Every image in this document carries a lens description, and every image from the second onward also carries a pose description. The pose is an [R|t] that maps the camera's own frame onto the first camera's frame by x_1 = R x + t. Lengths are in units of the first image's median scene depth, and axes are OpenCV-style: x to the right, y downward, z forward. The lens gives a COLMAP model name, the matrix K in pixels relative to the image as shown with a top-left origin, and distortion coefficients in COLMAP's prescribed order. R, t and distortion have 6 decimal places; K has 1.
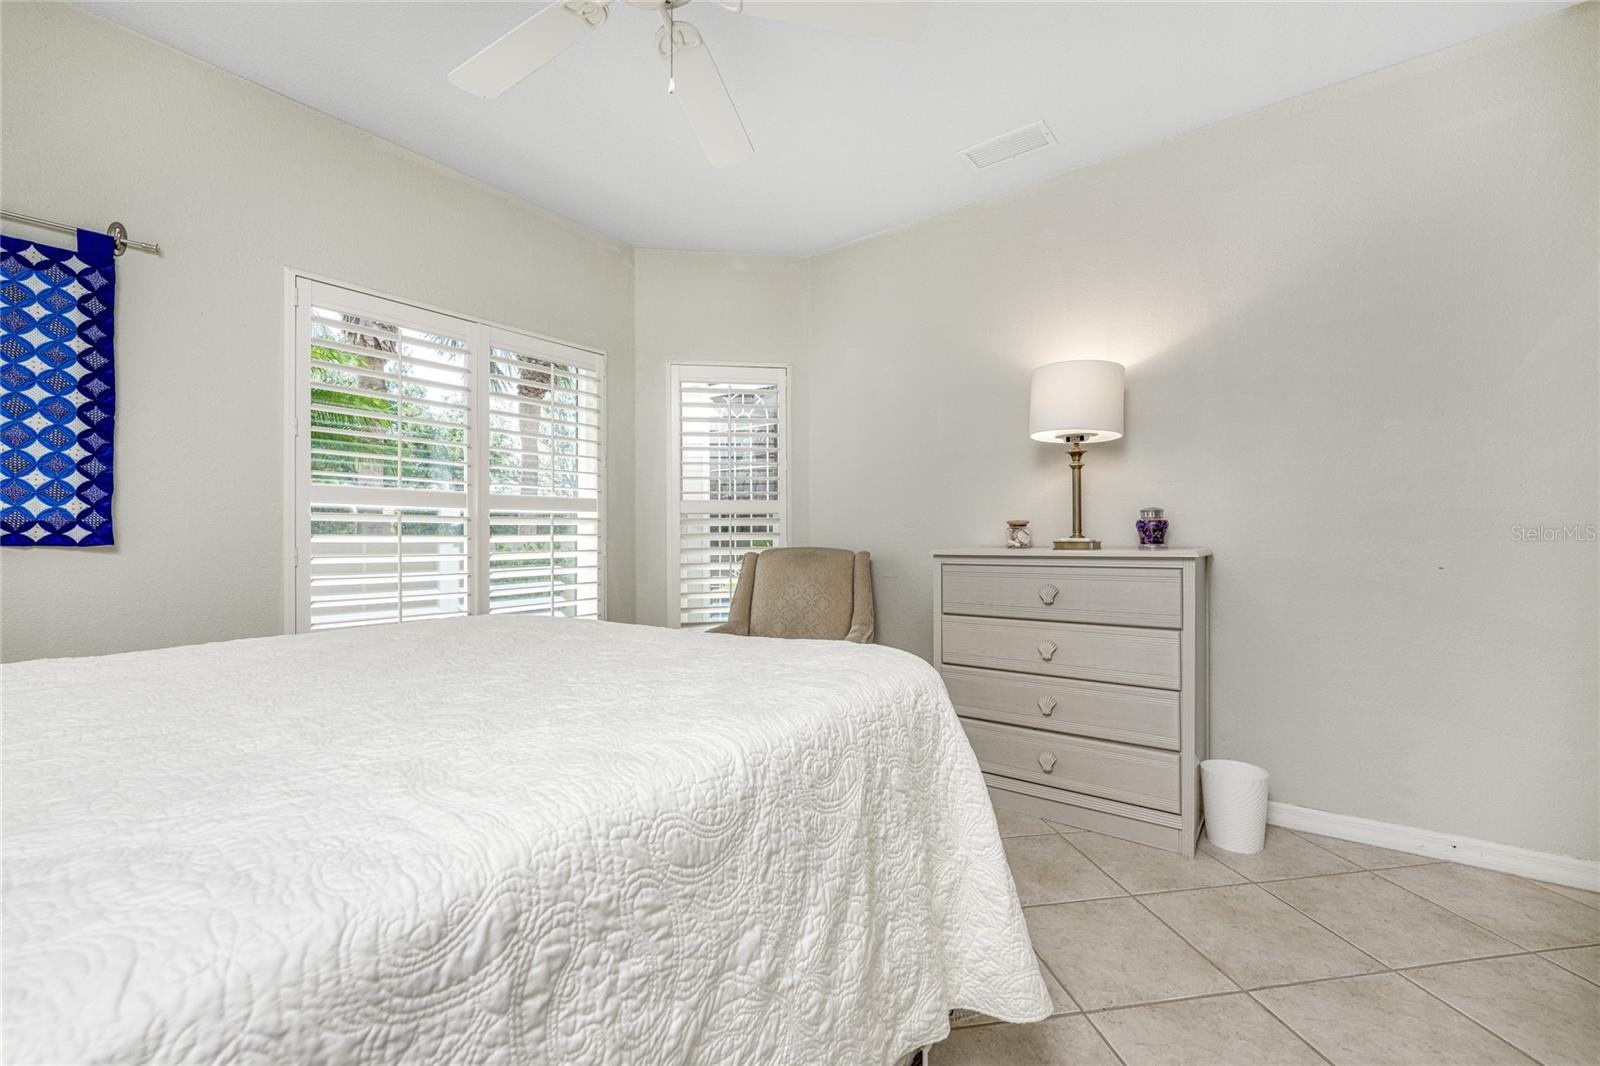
lens RADIAL K [[654.8, 0, 805.8], [0, 654.8, 533.1], [0, 0, 1]] dist [-0.002528, -0.000185]
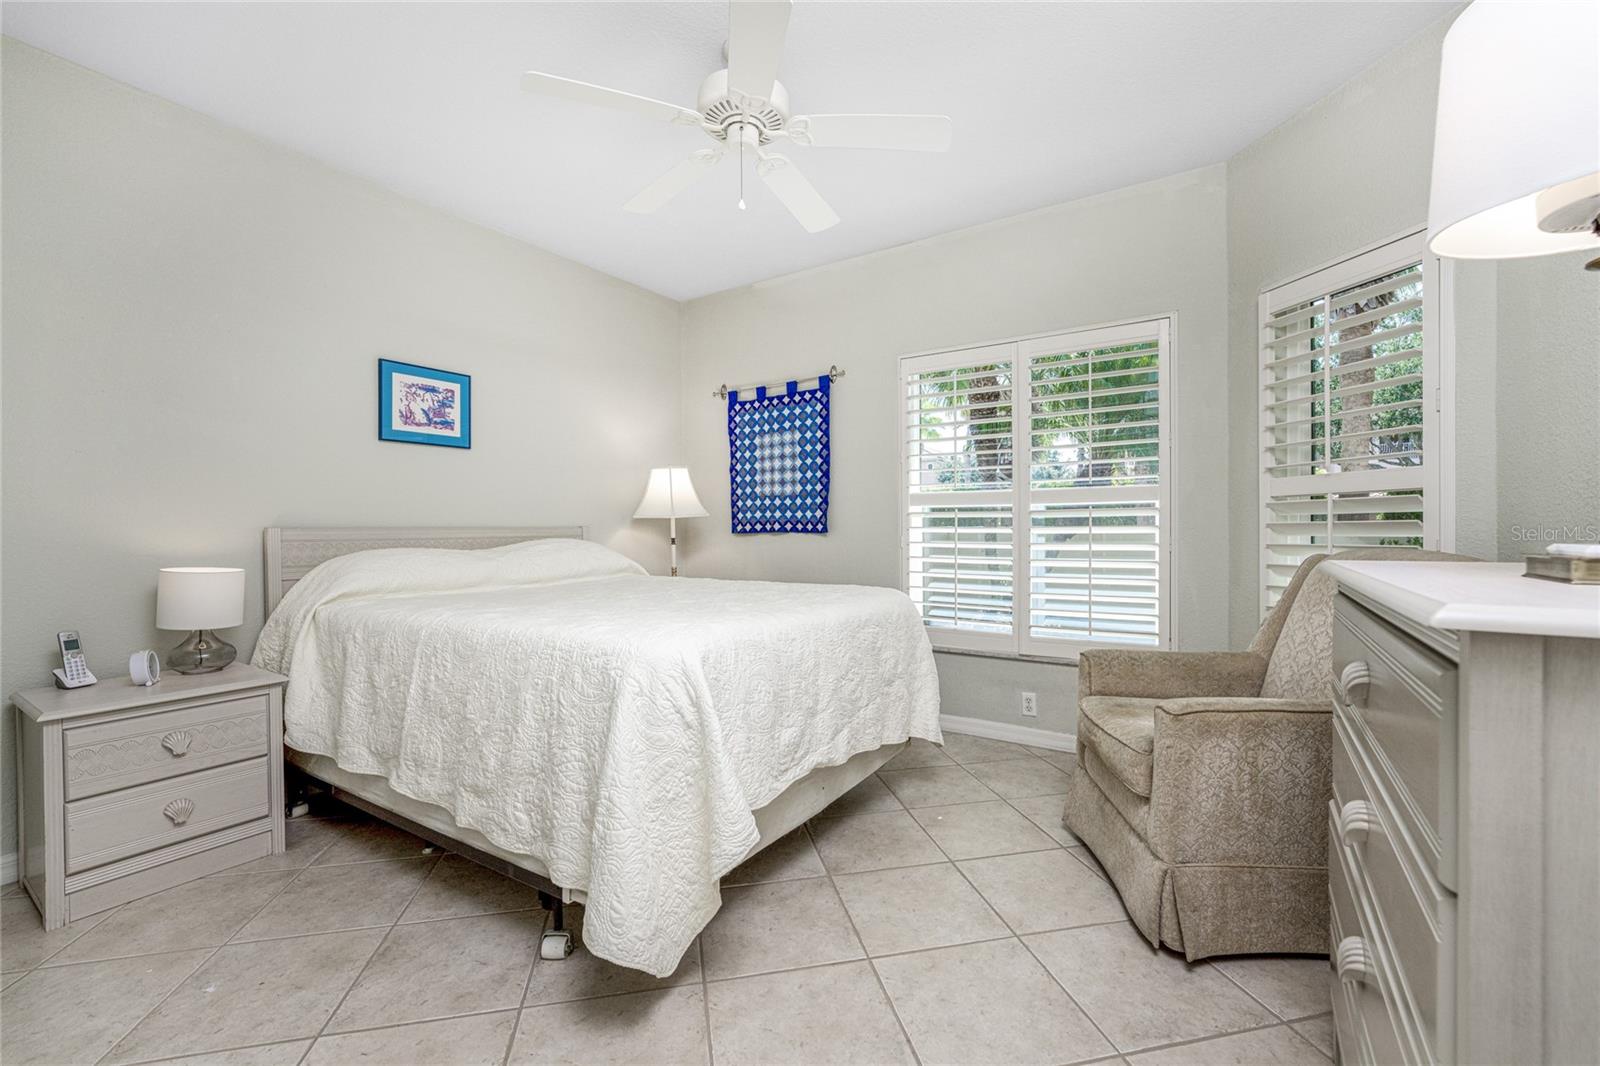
lens RADIAL K [[654.8, 0, 805.8], [0, 654.8, 533.1], [0, 0, 1]] dist [-0.002528, -0.000185]
pose [[0.056495, 0.005119, -0.998390, 0.918119], [0.005565, 0.999970, 0.005442, 0.008724], [0.998387, -0.005863, 0.056465, 0.841353]]
